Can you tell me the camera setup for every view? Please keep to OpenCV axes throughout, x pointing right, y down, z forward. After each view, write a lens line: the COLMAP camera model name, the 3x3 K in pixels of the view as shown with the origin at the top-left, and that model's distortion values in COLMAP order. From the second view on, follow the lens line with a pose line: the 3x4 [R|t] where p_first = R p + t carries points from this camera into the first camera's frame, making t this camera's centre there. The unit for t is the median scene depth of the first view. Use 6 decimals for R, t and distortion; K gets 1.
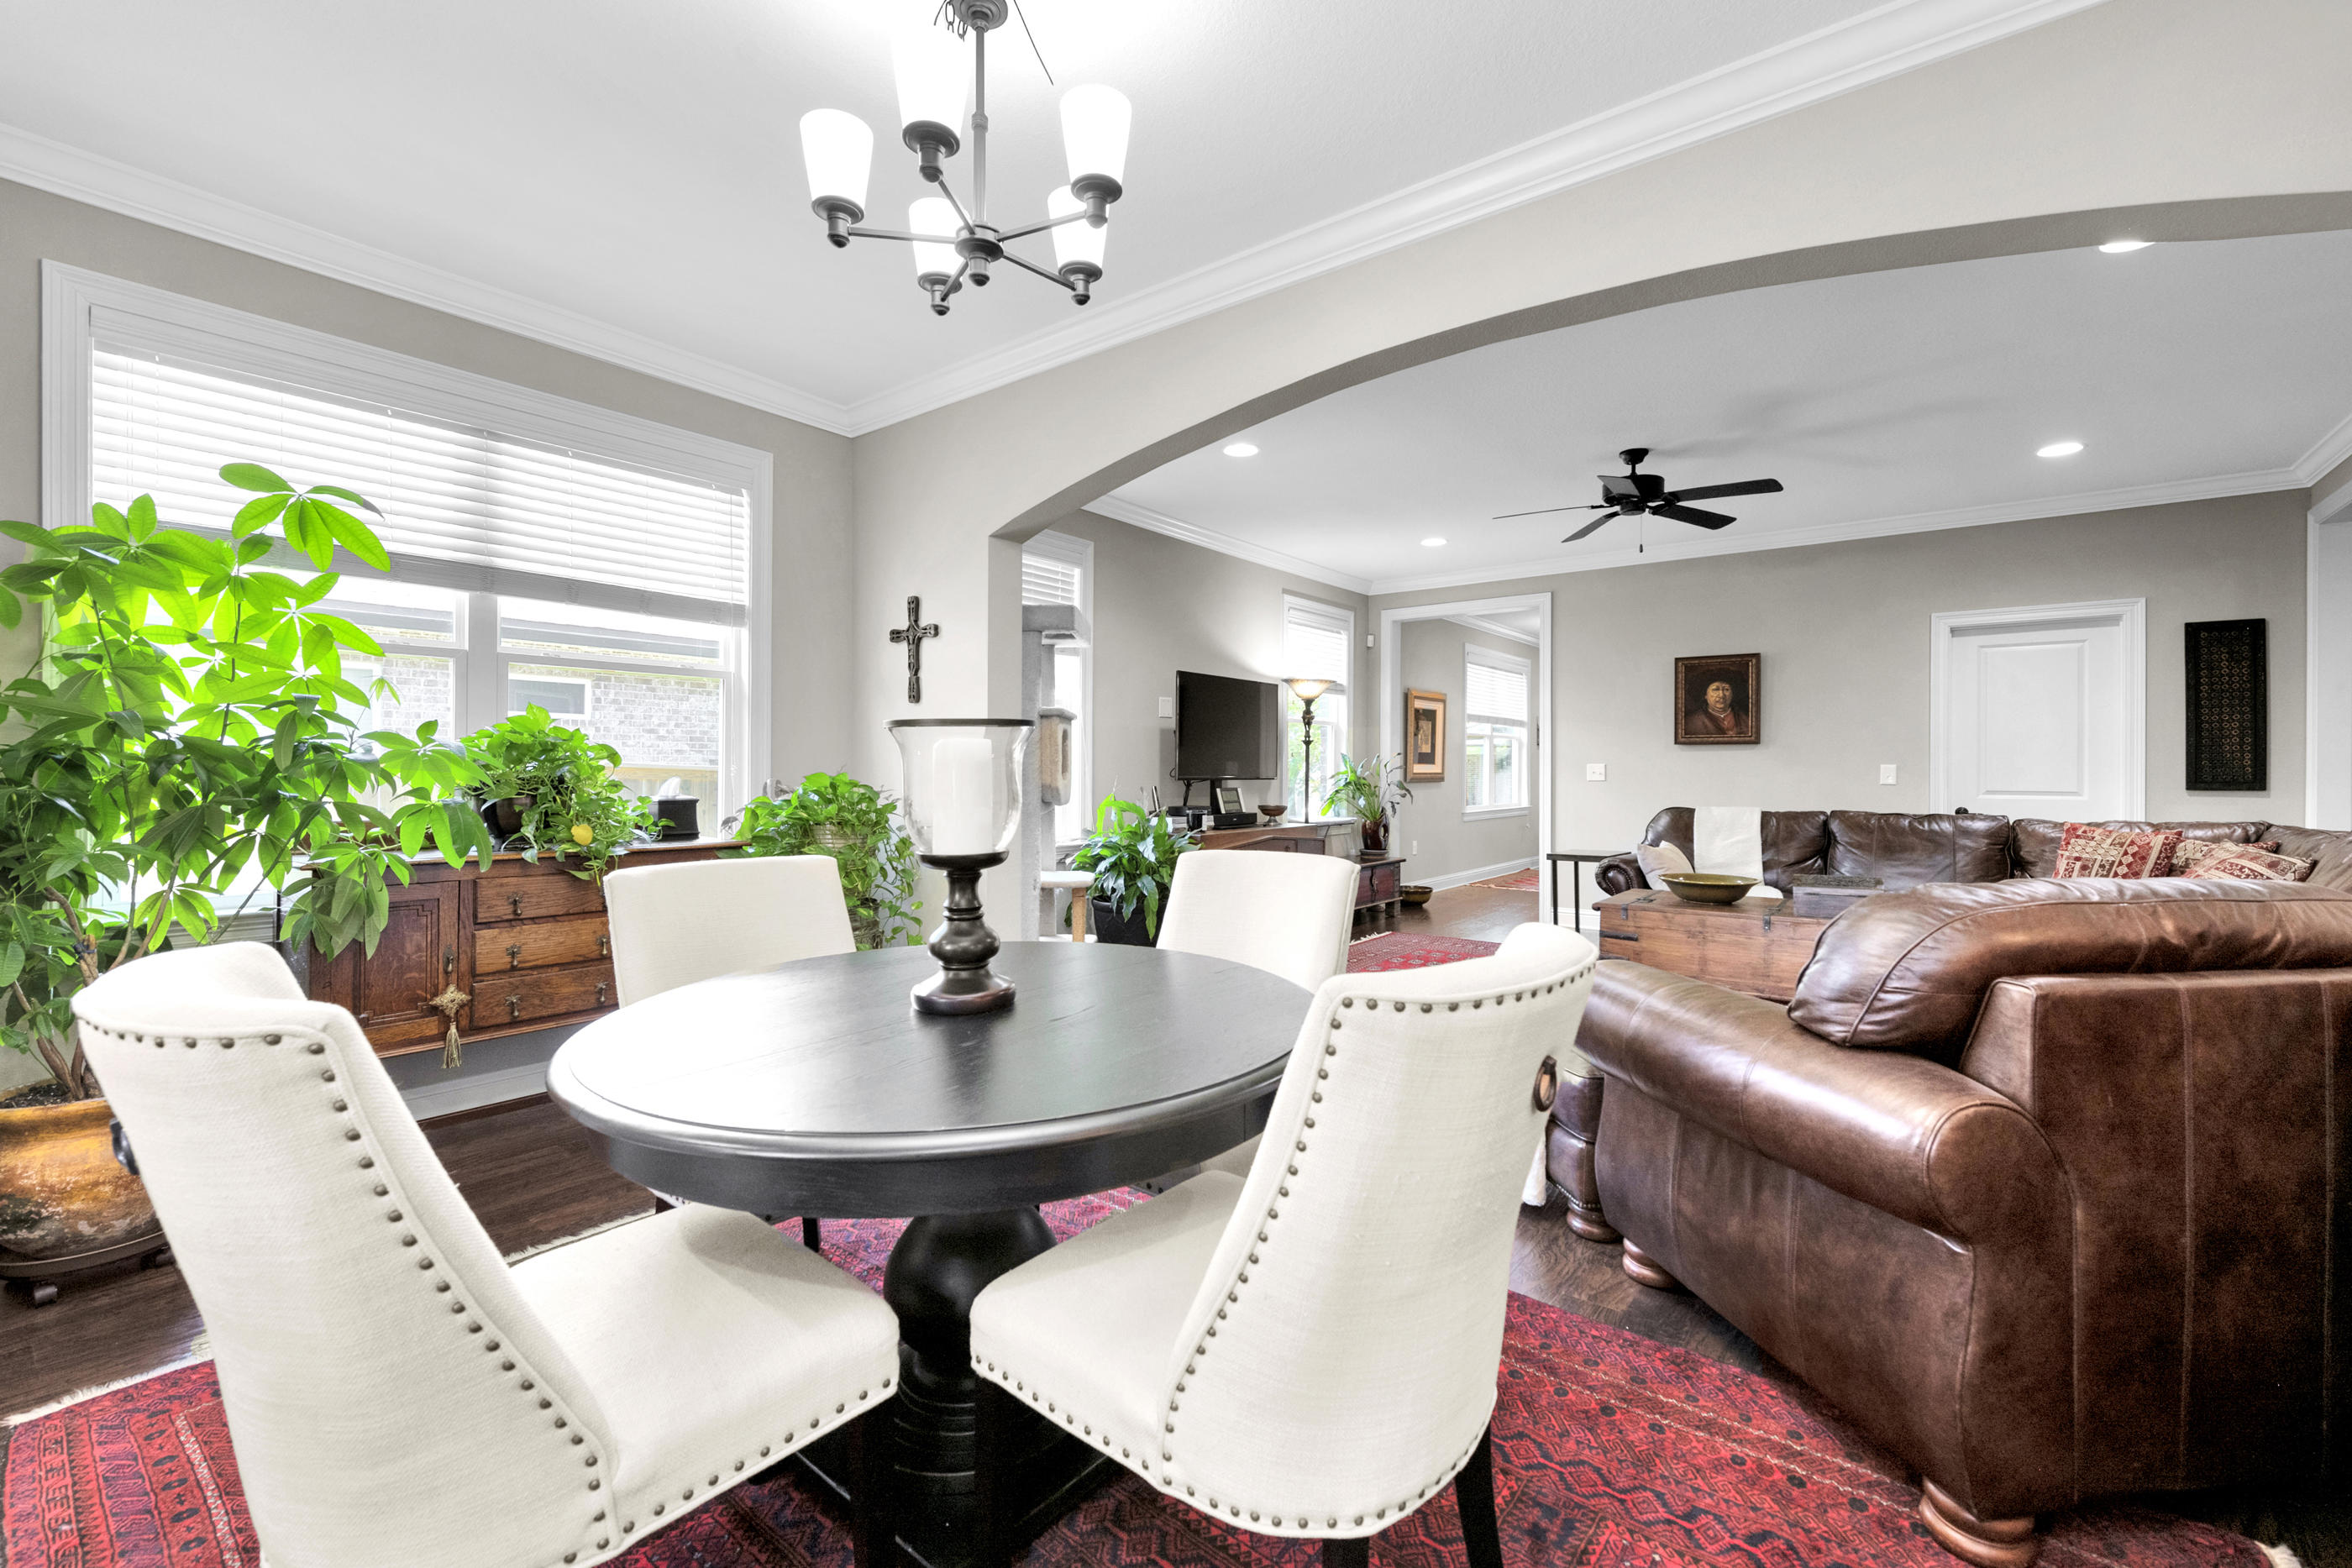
lens RADIAL K [[964.8, 0, 1173.5], [0, 964.8, 776.6], [0, 0, 1]] dist [0.000660, -0.002804]
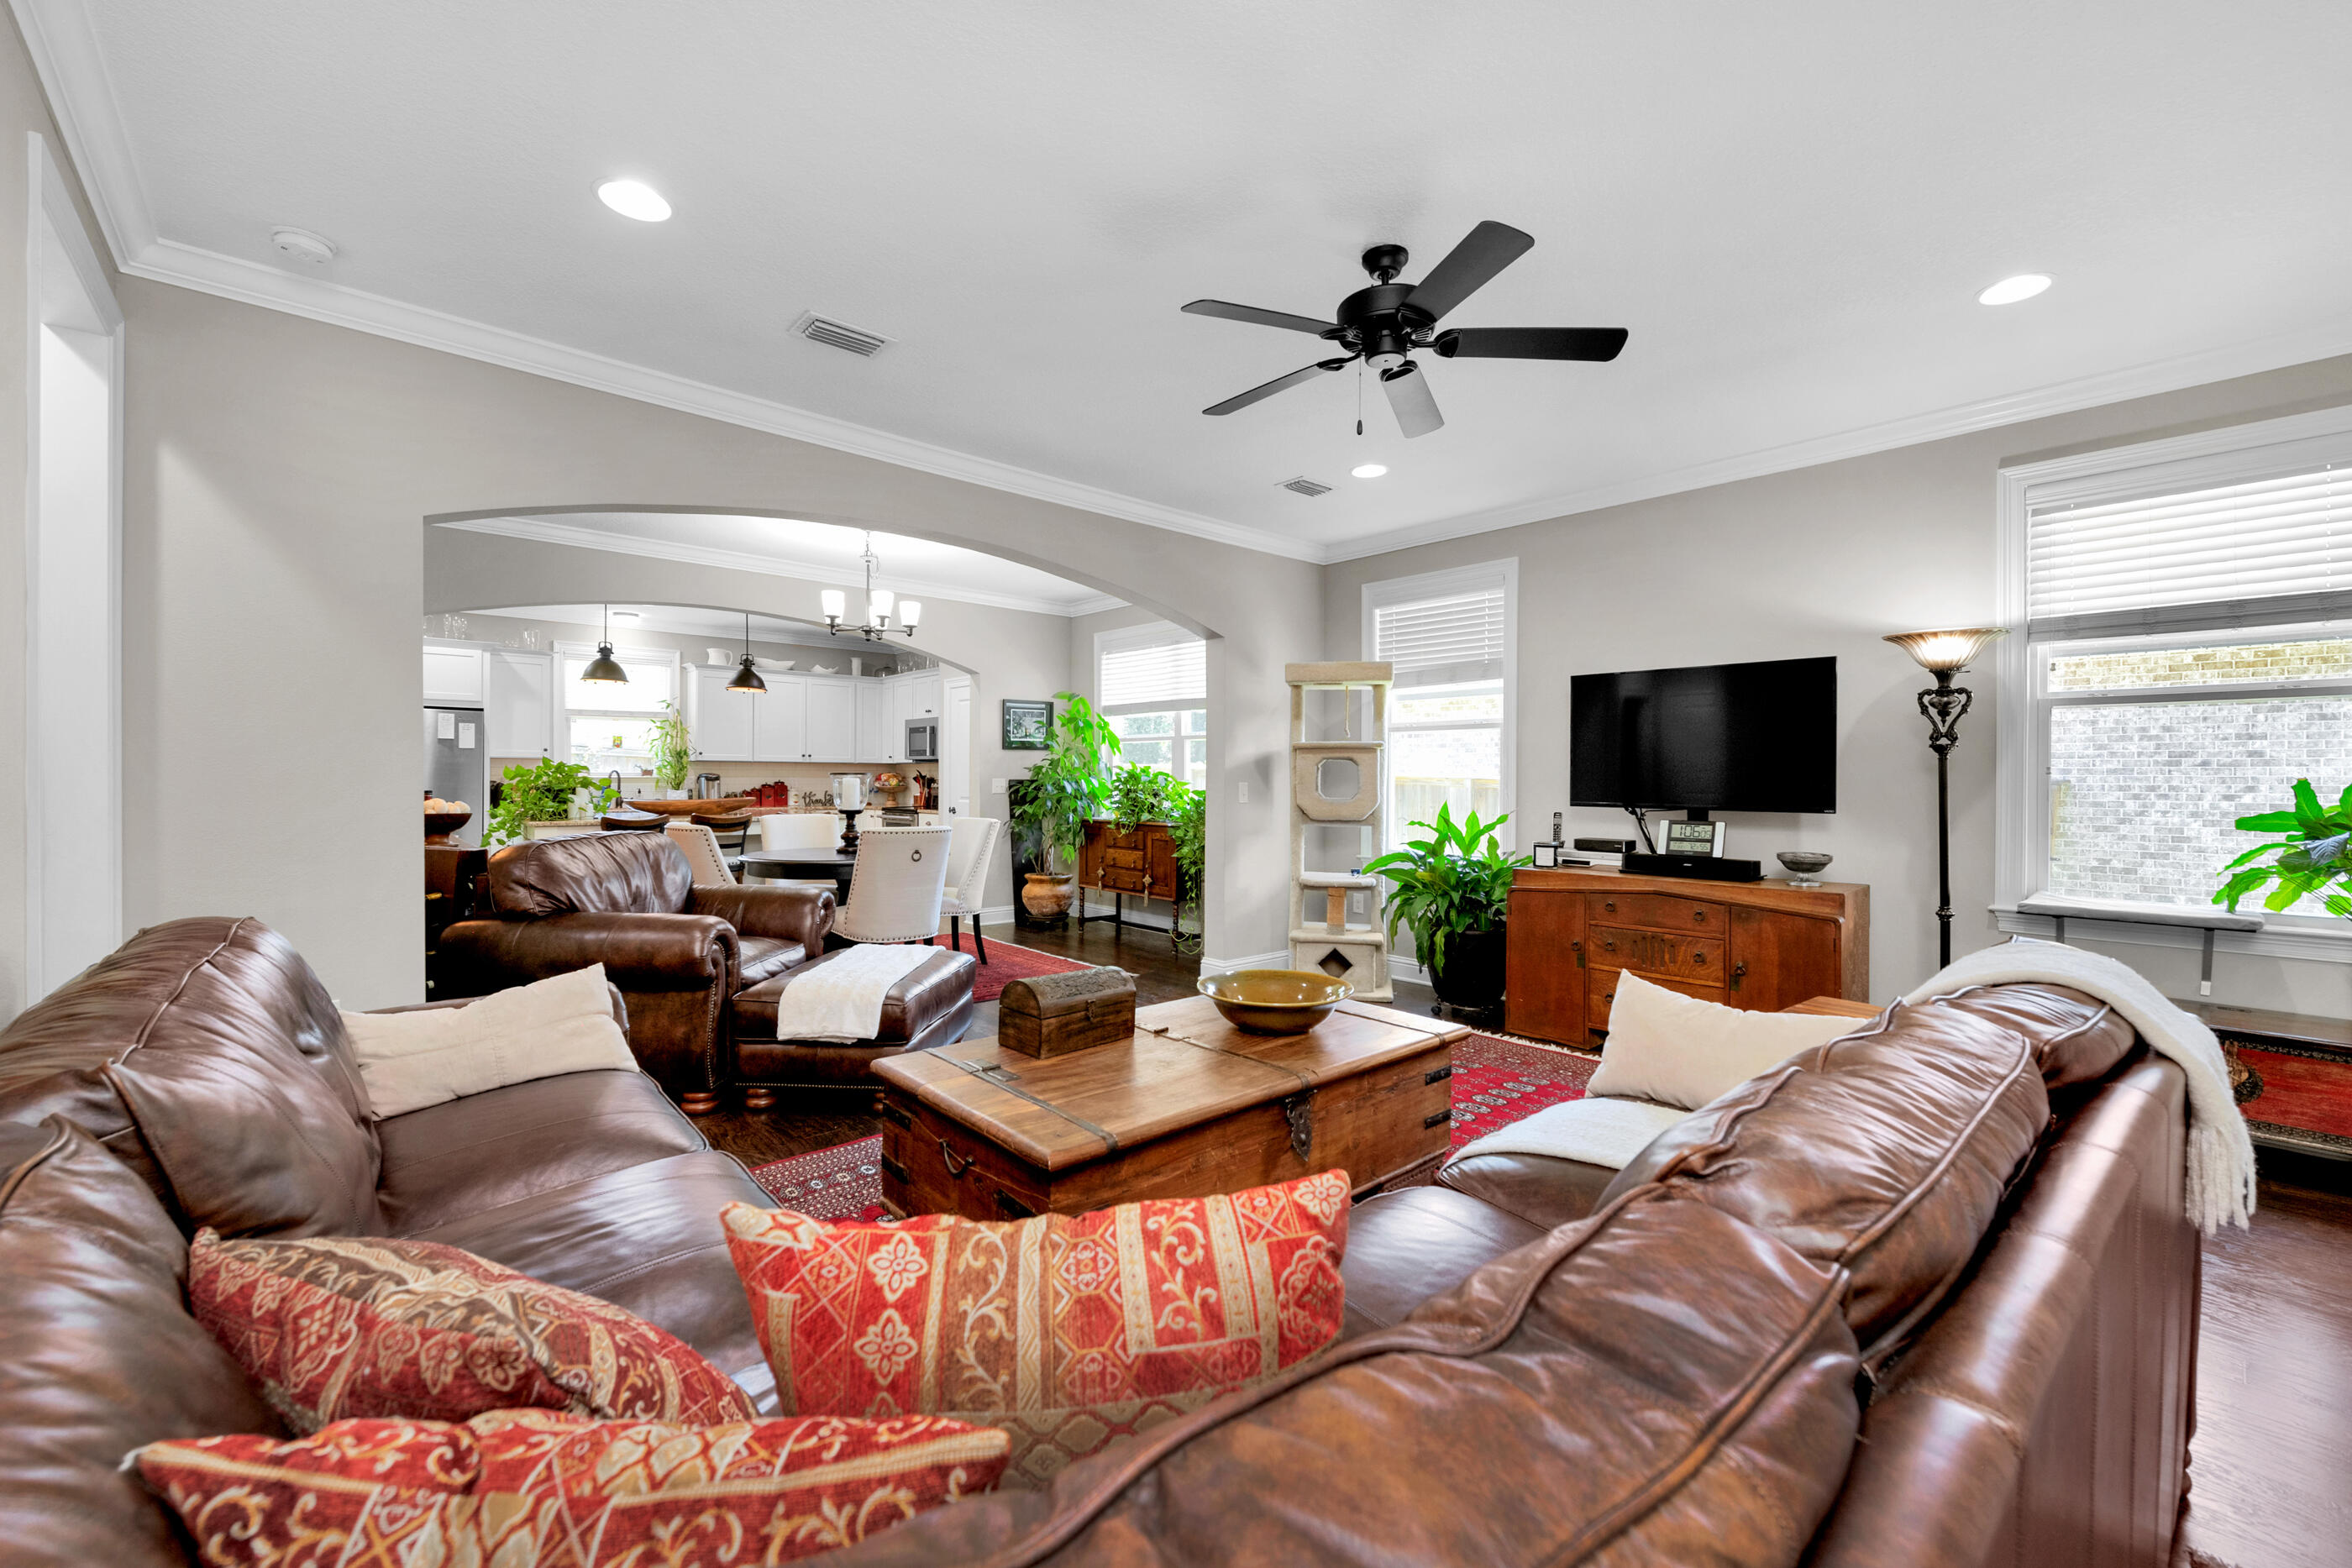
lens RADIAL K [[964.8, 0, 1181.6], [0, 964.8, 783.3], [0, 0, 1]] dist [0.000660, -0.002804]
pose [[-0.163667, 0.002951, -0.986511, 0.988376], [-0.013666, 0.999893, 0.005258, -0.016297], [0.986421, 0.014342, -0.163609, 0.886873]]
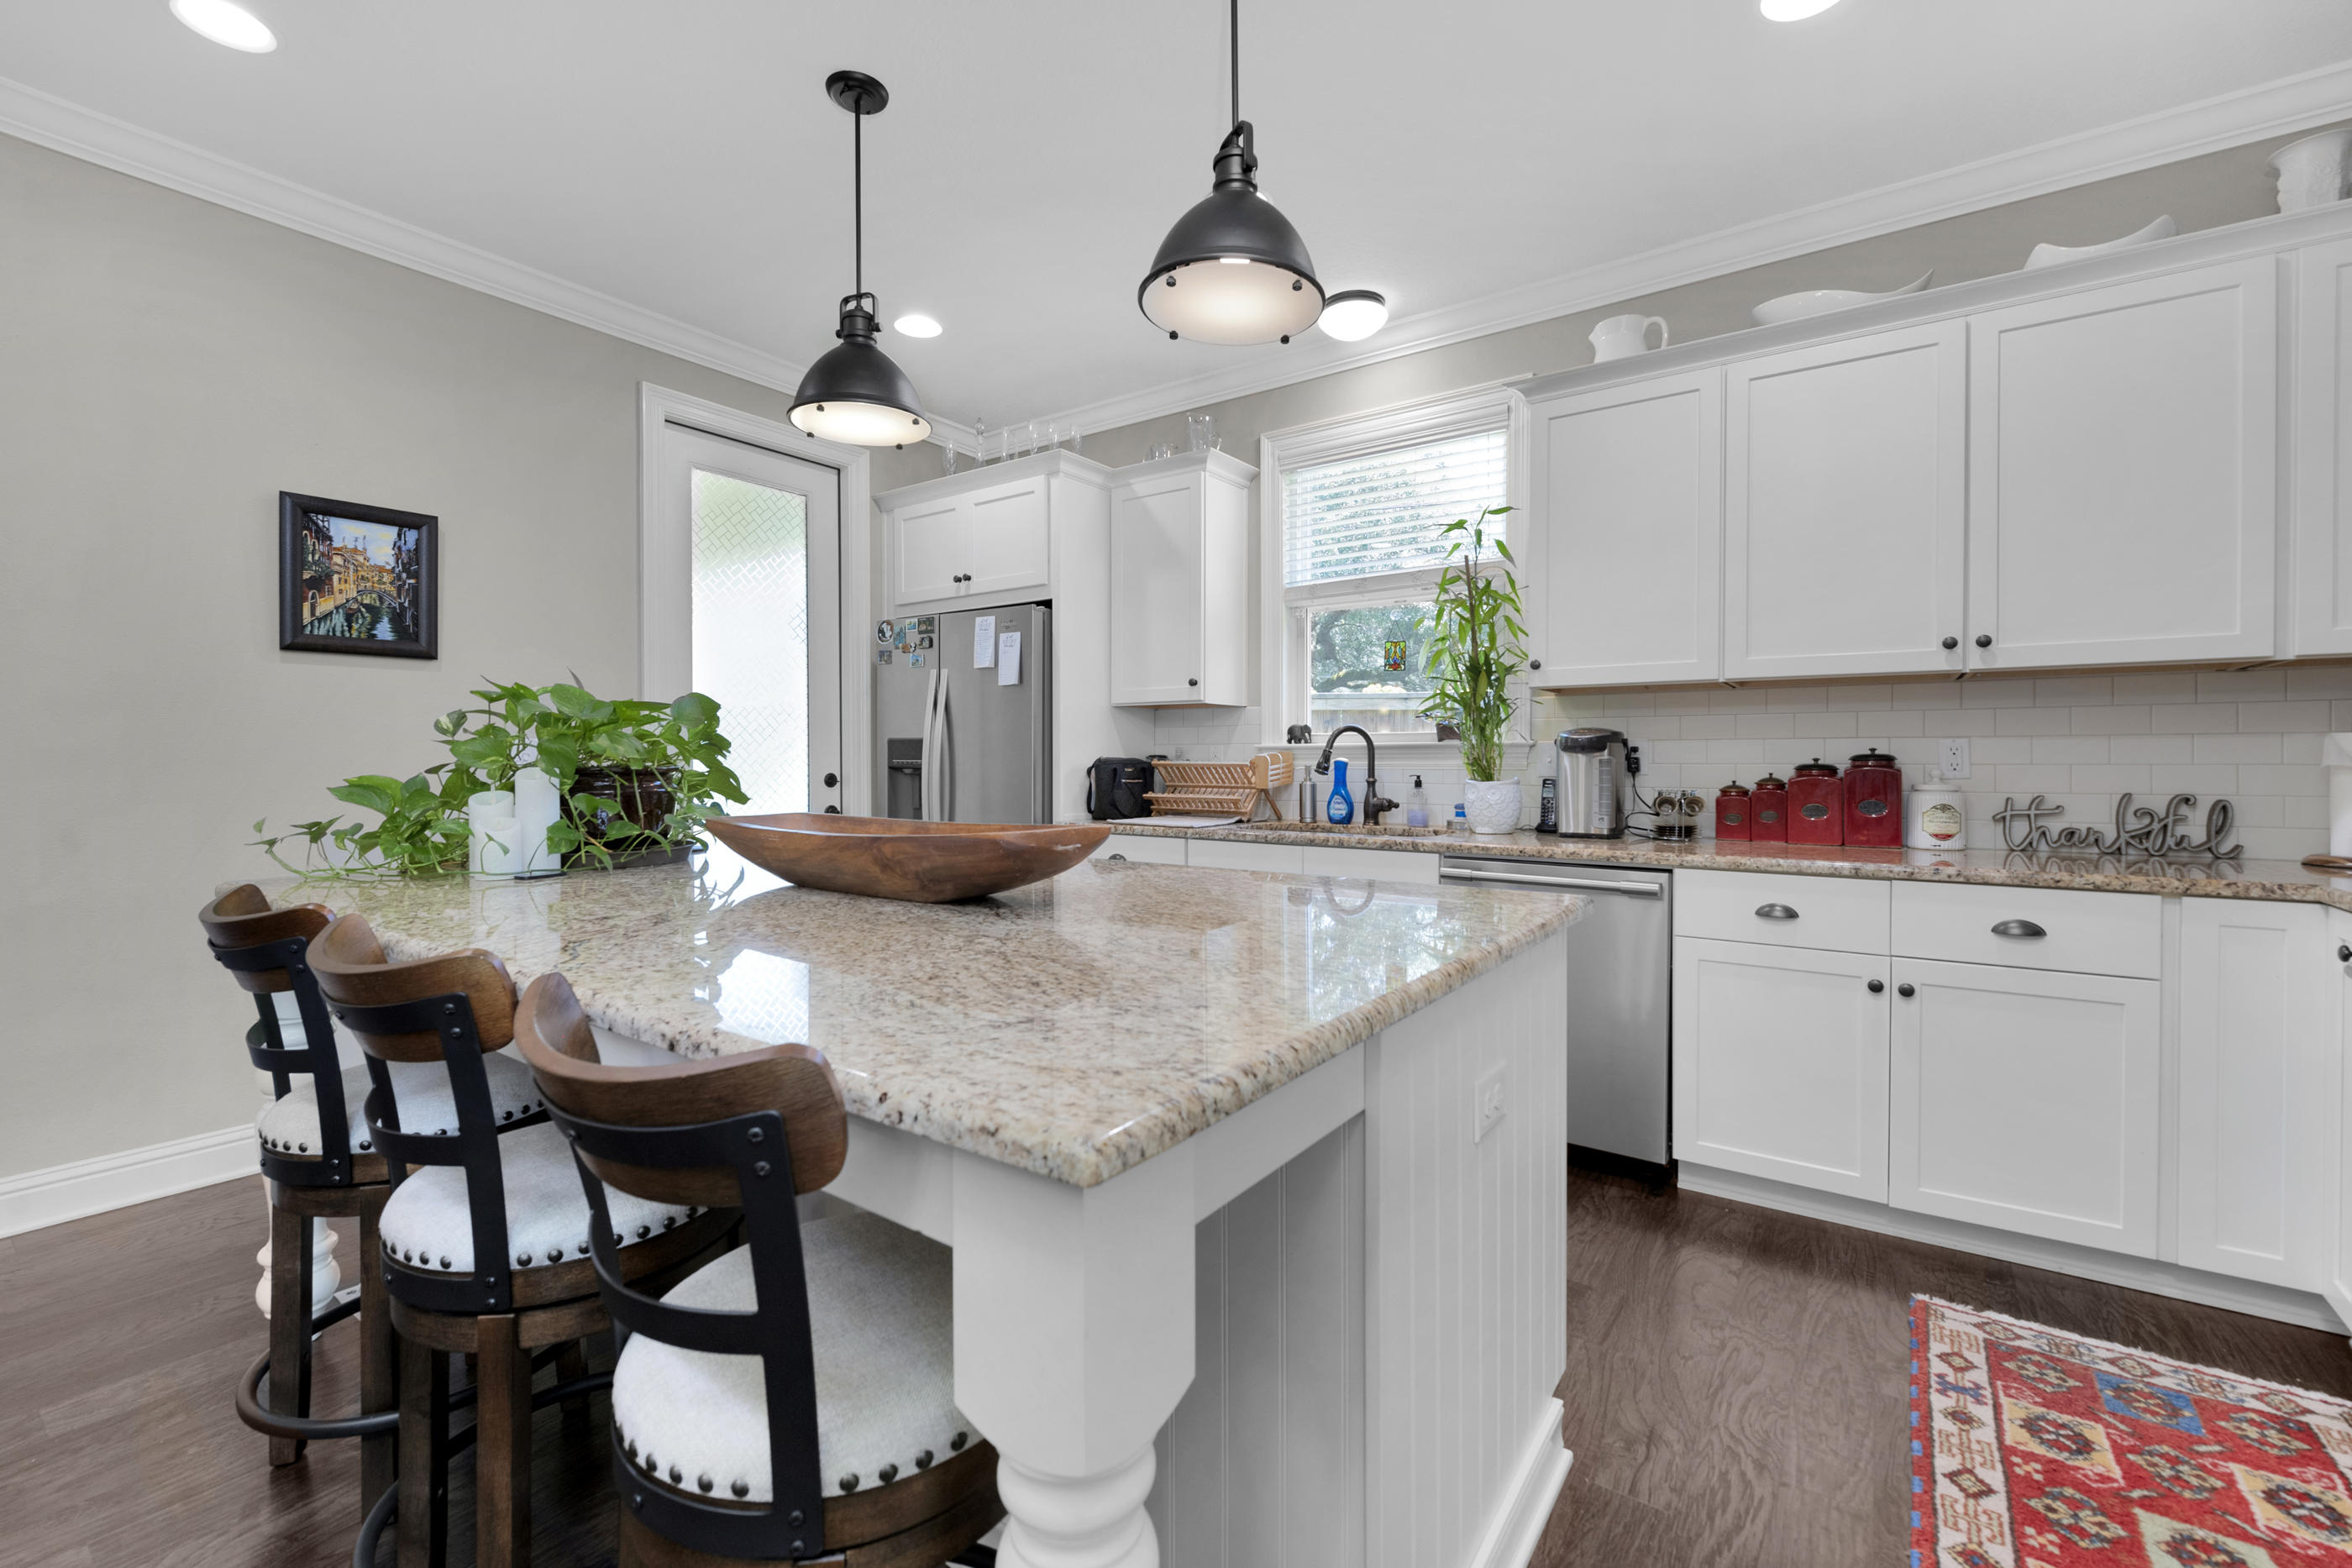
lens RADIAL K [[964.8, 0, 1157.2], [0, 964.8, 770.1], [0, 0, 1]] dist [0.000660, -0.002804]
pose [[-0.998887, 0.000377, -0.047170, -0.423549], [-0.000413, 0.999860, 0.016727, 0.002092], [0.047169, 0.016728, -0.998747, 0.244171]]
